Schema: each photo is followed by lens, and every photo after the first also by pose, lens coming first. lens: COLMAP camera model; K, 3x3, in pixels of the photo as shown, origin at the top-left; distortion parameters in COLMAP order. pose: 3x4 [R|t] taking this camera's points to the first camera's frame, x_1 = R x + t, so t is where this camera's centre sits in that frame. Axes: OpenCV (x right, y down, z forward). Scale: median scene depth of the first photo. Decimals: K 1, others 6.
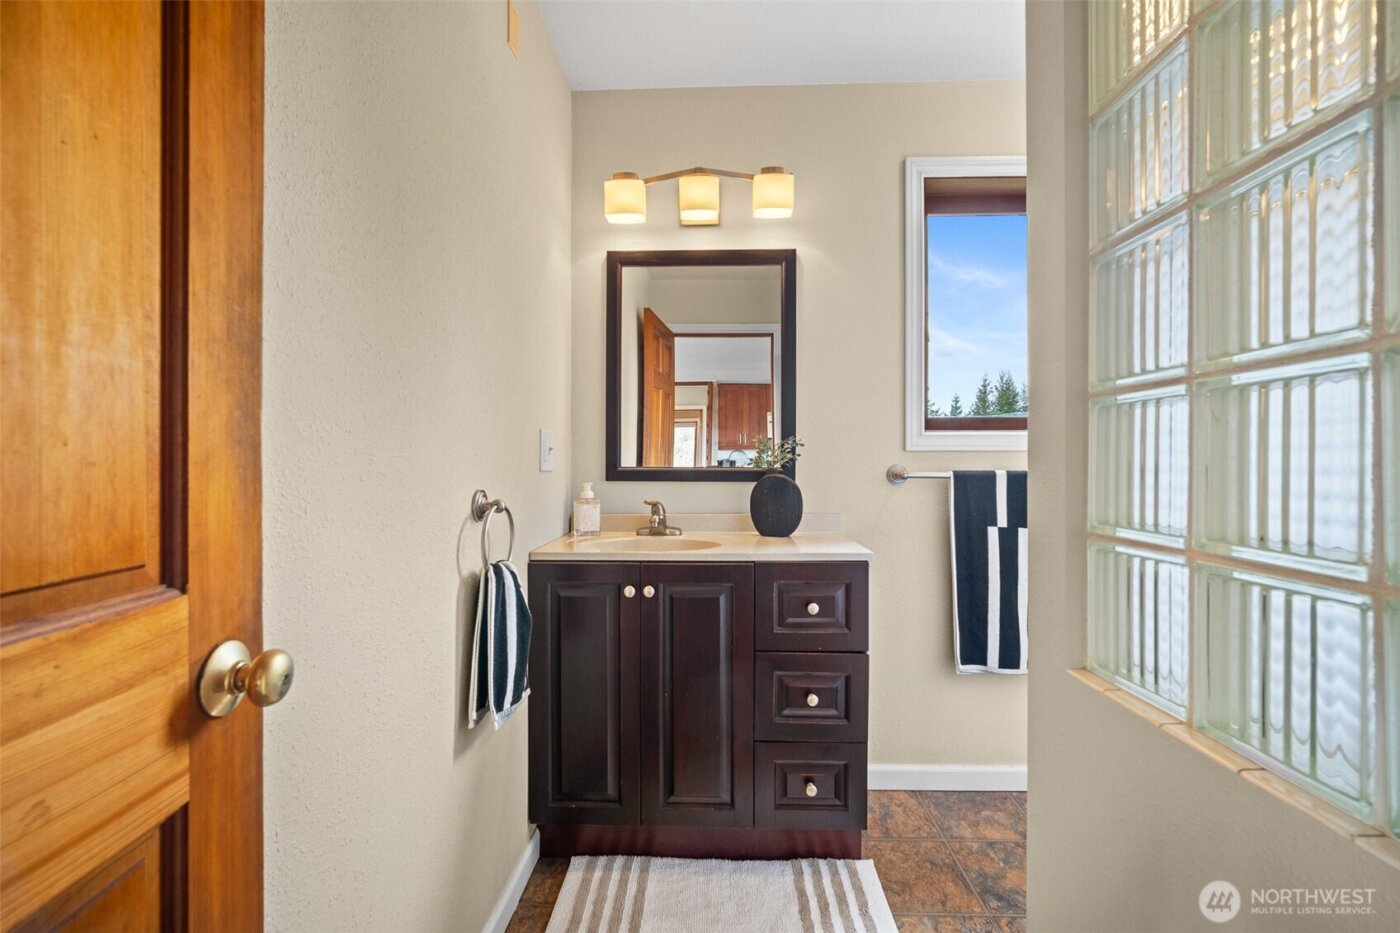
lens RADIAL K [[615.7, 0, 698.7], [0, 615.7, 462.8], [0, 0, 1]] dist [-0.005681, 0.000218]
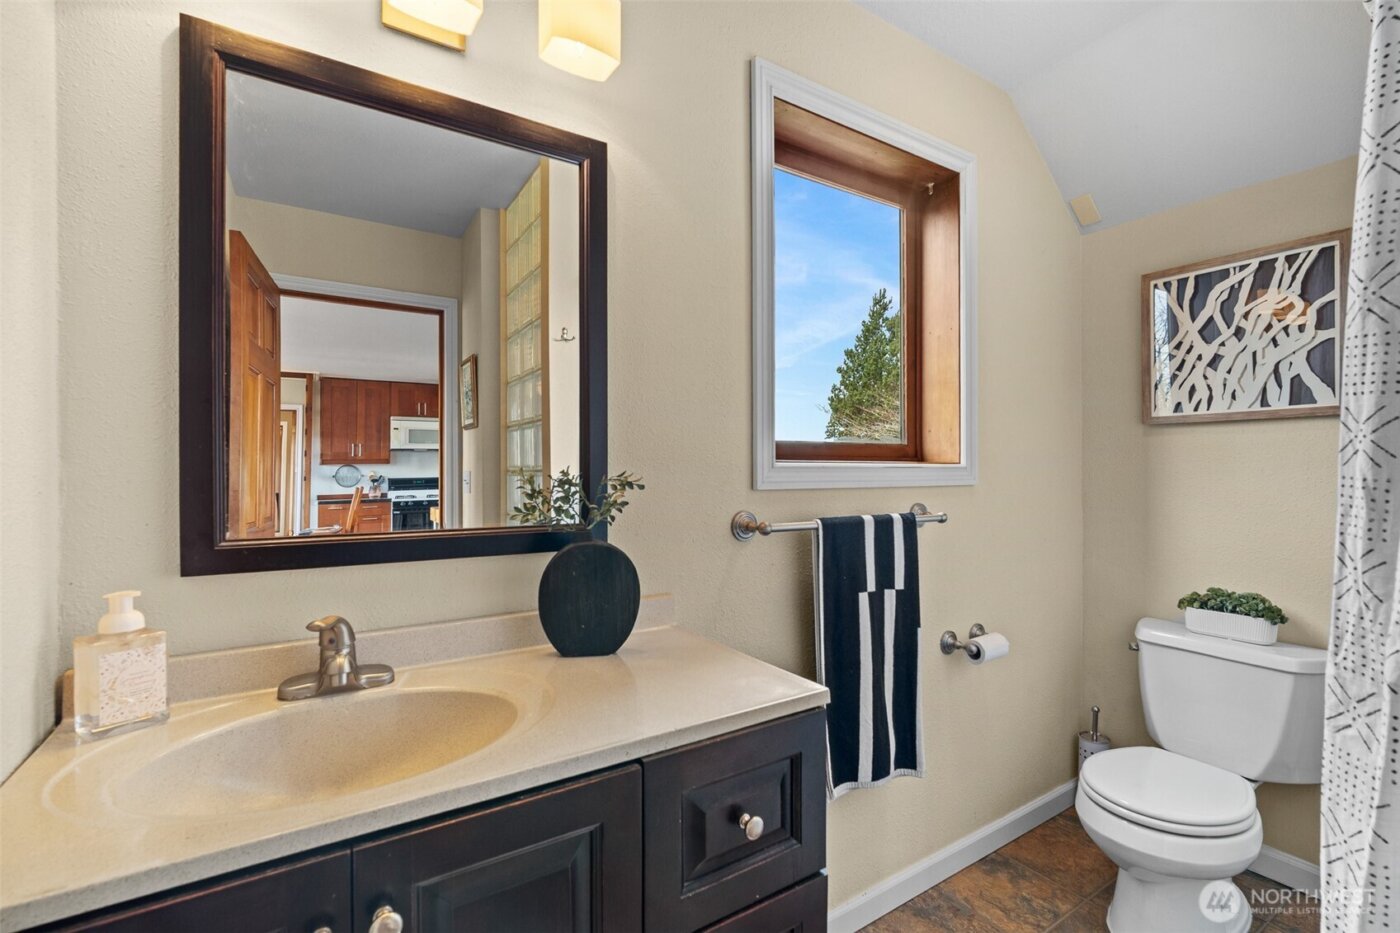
lens RADIAL K [[619.9, 0, 697.0], [0, 619.9, 475.5], [0, 0, 1]] dist [-0.003411, 0.000227]
pose [[0.822234, -0.006510, 0.569112, -0.102612], [0.004741, 0.999978, 0.004588, -0.038174], [-0.569130, -0.001074, 0.822247, 0.469677]]
